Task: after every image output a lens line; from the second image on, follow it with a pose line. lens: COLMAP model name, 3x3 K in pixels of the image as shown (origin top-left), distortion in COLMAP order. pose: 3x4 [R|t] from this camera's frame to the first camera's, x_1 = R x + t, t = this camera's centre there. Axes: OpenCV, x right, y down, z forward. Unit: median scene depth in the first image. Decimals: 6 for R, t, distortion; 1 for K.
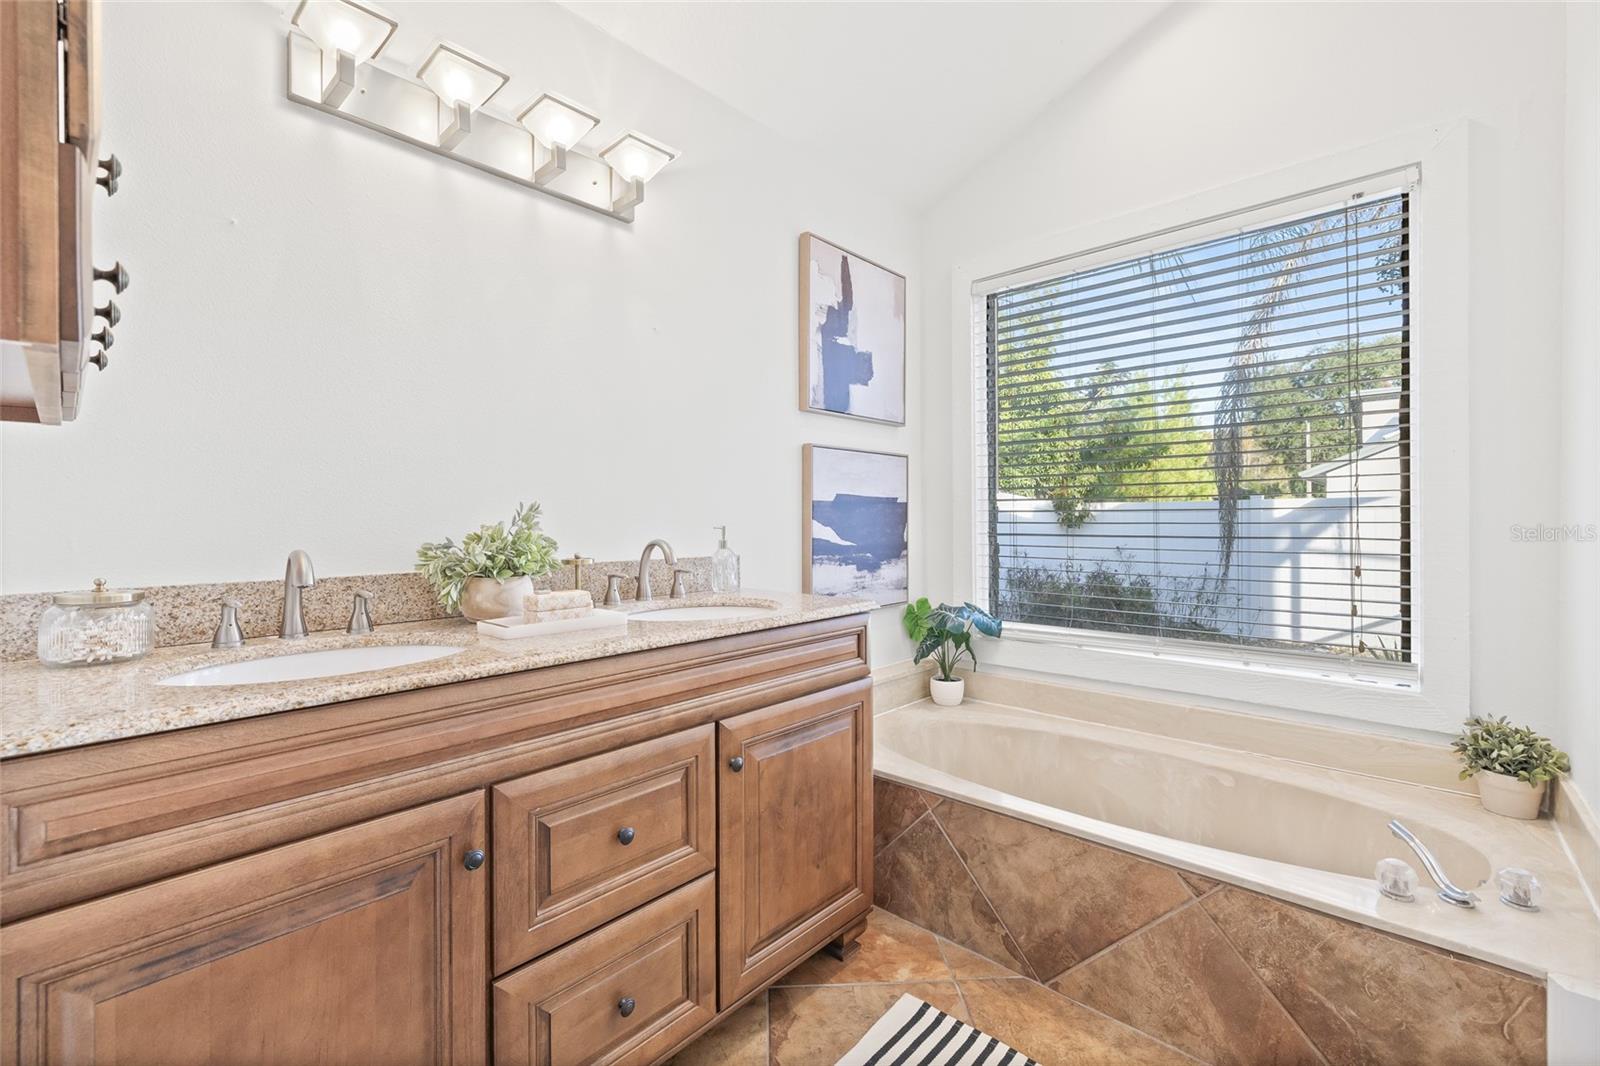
lens RADIAL K [[673.3, 0, 800.0], [0, 673.3, 525.2], [0, 0, 1]] dist [-0.001681, -0.000260]
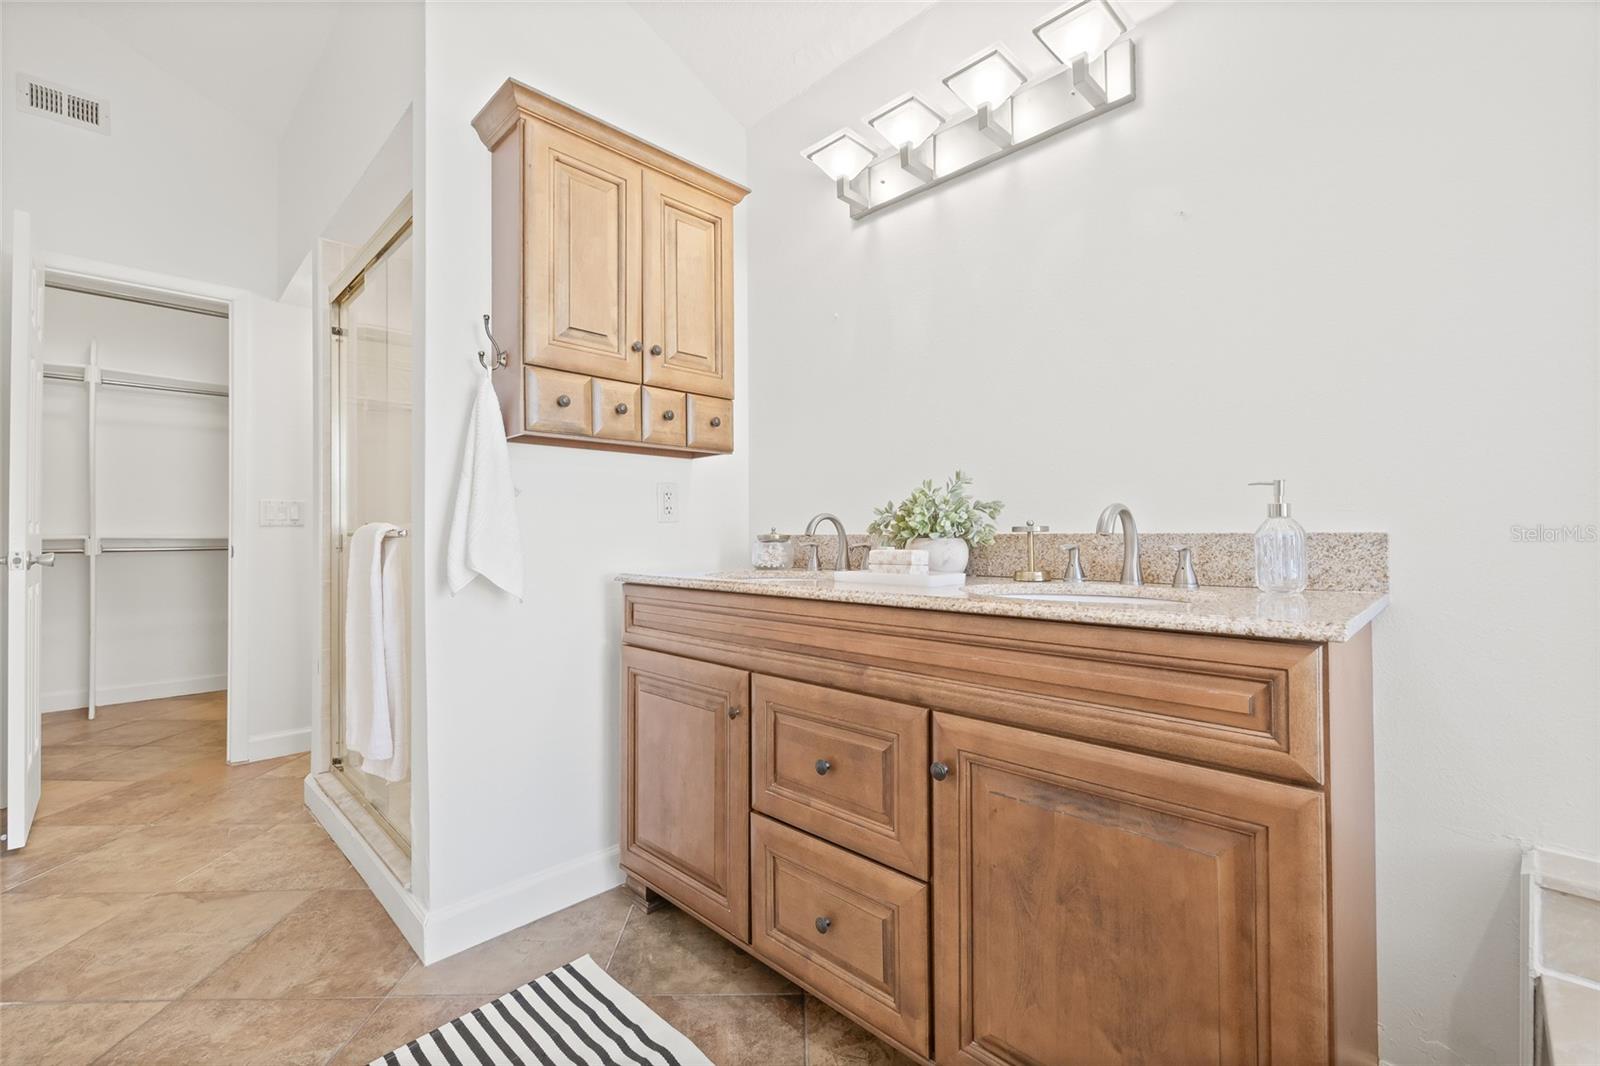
lens RADIAL K [[673.3, 0, 811.2], [0, 673.3, 531.6], [0, 0, 1]] dist [-0.001681, -0.000260]
pose [[-0.024091, -0.001478, -0.999709, 0.624680], [-0.000651, 0.999999, -0.001462, 0.061160], [0.999710, 0.000616, -0.024092, 0.756181]]
